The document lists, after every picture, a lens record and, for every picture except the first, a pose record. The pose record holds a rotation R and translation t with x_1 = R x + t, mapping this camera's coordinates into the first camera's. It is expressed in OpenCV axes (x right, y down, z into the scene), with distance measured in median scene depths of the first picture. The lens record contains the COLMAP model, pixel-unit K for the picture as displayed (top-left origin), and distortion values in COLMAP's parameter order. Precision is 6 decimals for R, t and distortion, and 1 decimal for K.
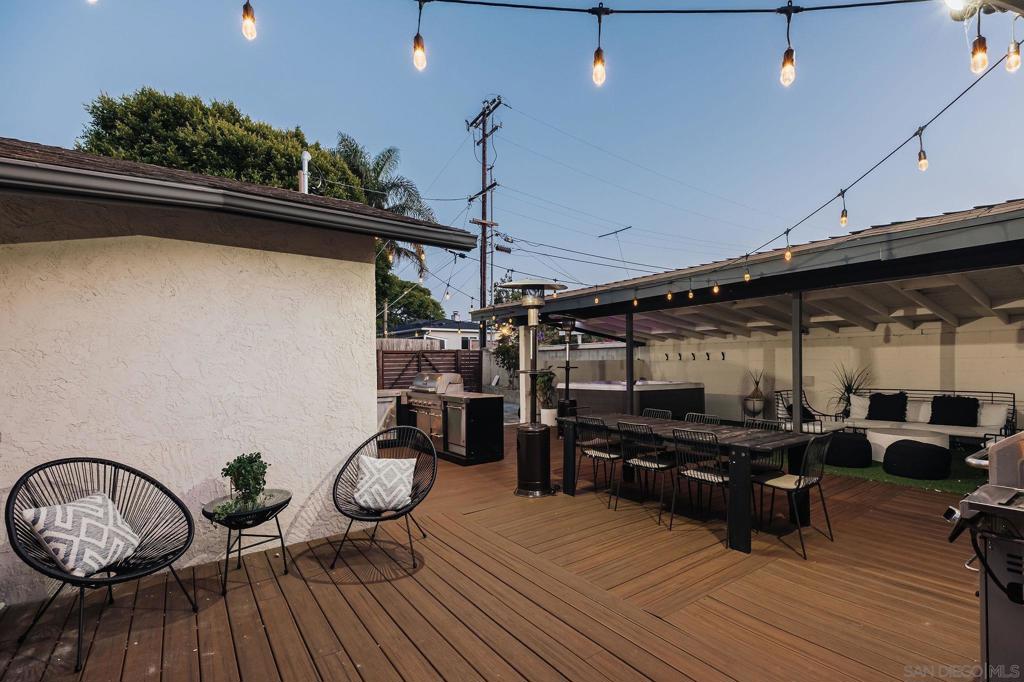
lens RADIAL K [[465.6, 0, 587.6], [0, 465.6, 363.0], [0, 0, 1]] dist [0.000061, 0.000650]
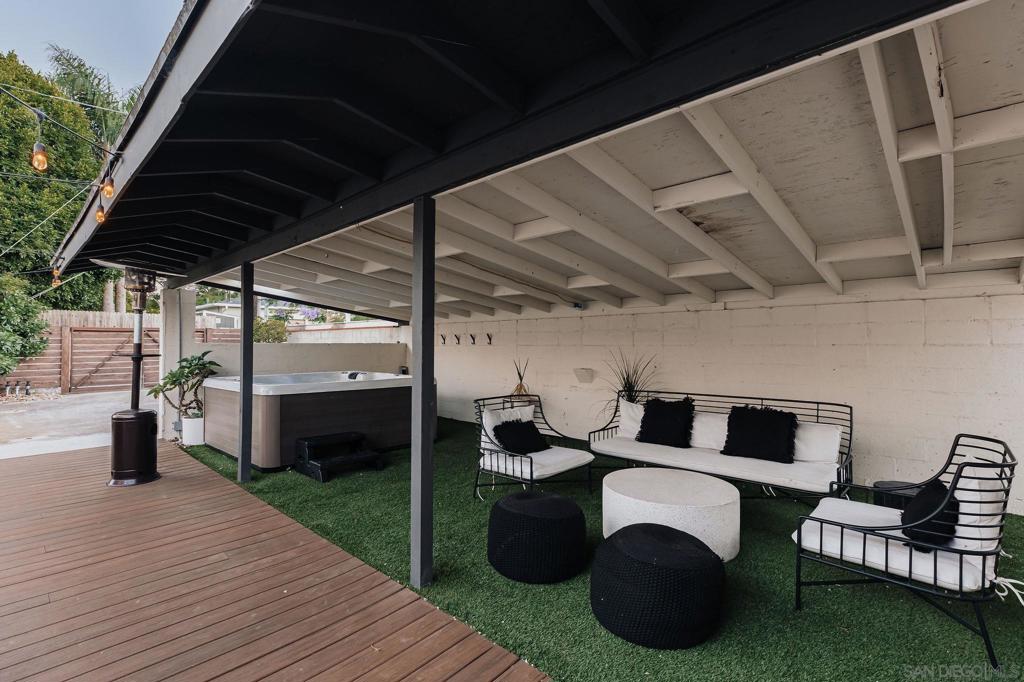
lens RADIAL K [[465.6, 0, 511.0], [0, 465.6, 340.2], [0, 0, 1]] dist [0.000061, 0.000650]
pose [[0.992357, 0.010718, 0.122938, 0.377457], [-0.009114, 0.999866, -0.013609, -0.005610], [-0.123067, 0.012385, 0.992321, 0.424733]]
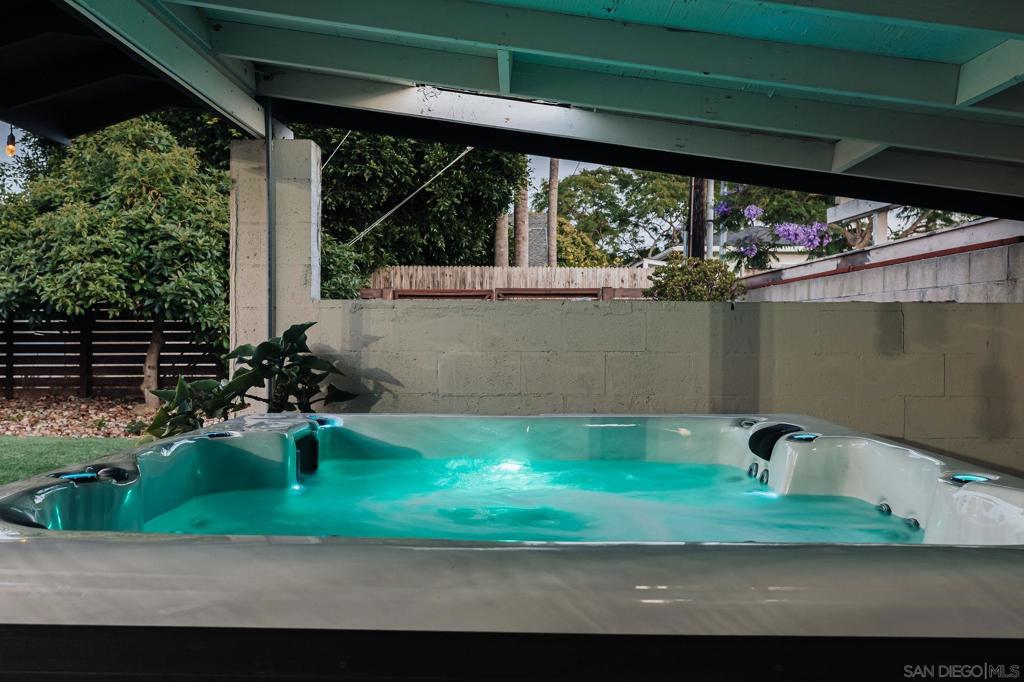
lens RADIAL K [[869.5, 0, 515.2], [0, 869.5, 335.9], [0, 0, 1]] dist [-0.015798, 0.012939]
pose [[0.760988, 0.017825, -0.648521, 0.333630], [-0.013745, 0.999841, 0.011353, 0.009381], [0.648620, 0.000275, 0.761112, 1.119284]]
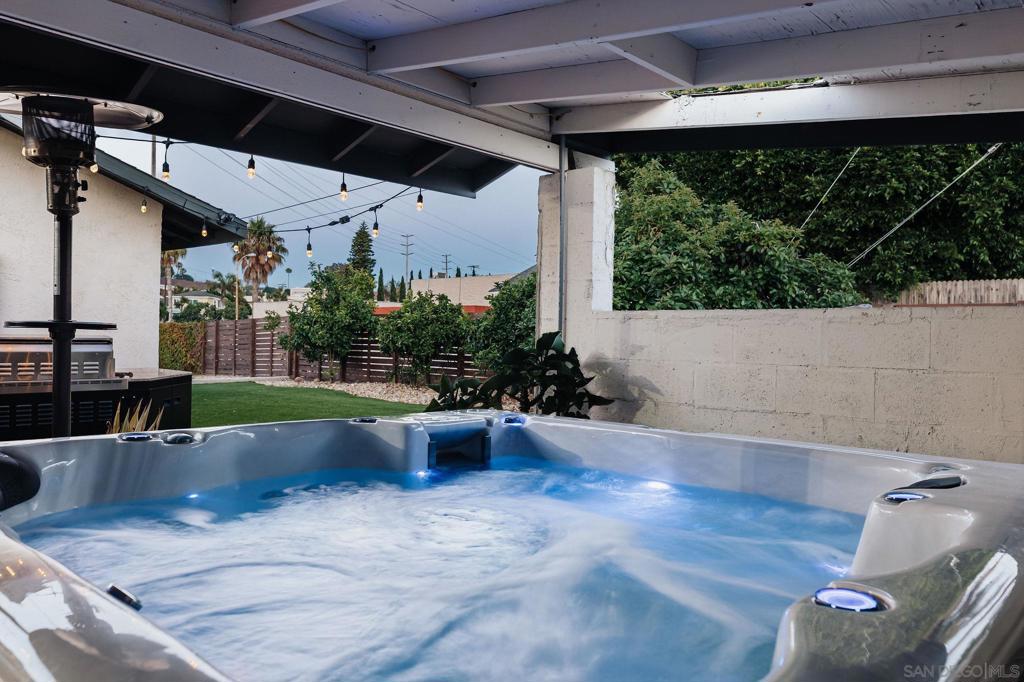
lens RADIAL K [[741.0, 0, 514.3], [0, 741.0, 338.7], [0, 0, 1]] dist [-0.003109, -0.004102]
pose [[0.124912, 0.012609, -0.992088, 0.389386], [-0.023378, 0.999679, 0.009762, 0.009717], [0.991892, 0.021973, 0.125167, 1.356069]]
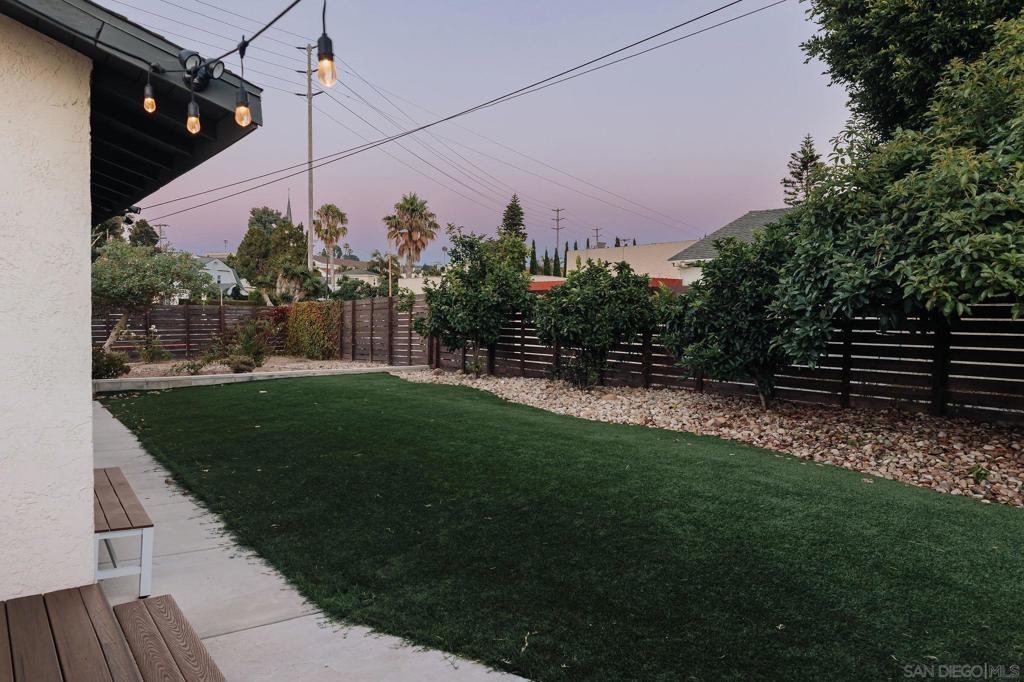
lens RADIAL K [[725.5, 0, 507.7], [0, 725.5, 340.5], [0, 0, 1]] dist [0.009144, -0.000863]
pose [[-0.085098, 0.050164, -0.995109, -0.262447], [-0.016227, 0.998530, 0.051725, -0.003946], [0.996240, 0.020549, -0.084159, 1.303135]]
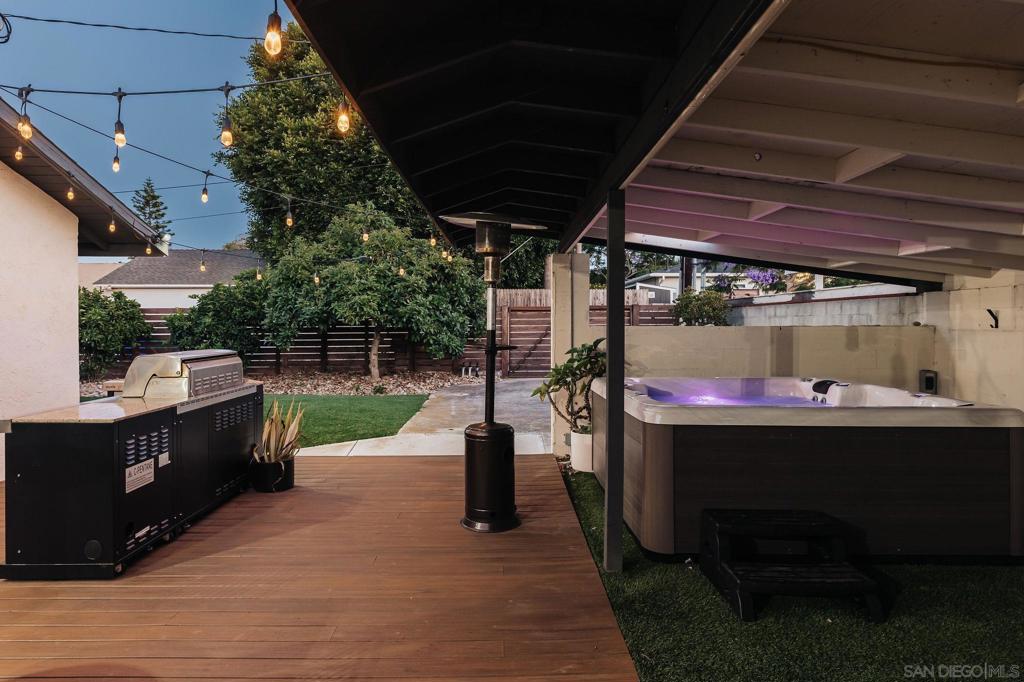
lens RADIAL K [[616.1, 0, 511.0], [0, 616.1, 330.2], [0, 0, 1]] dist [-0.001290, -0.002827]
pose [[0.771667, 0.016360, -0.635816, 0.338469], [-0.008100, 0.999841, 0.015896, -0.014998], [0.635975, -0.007116, 0.771677, 0.689092]]
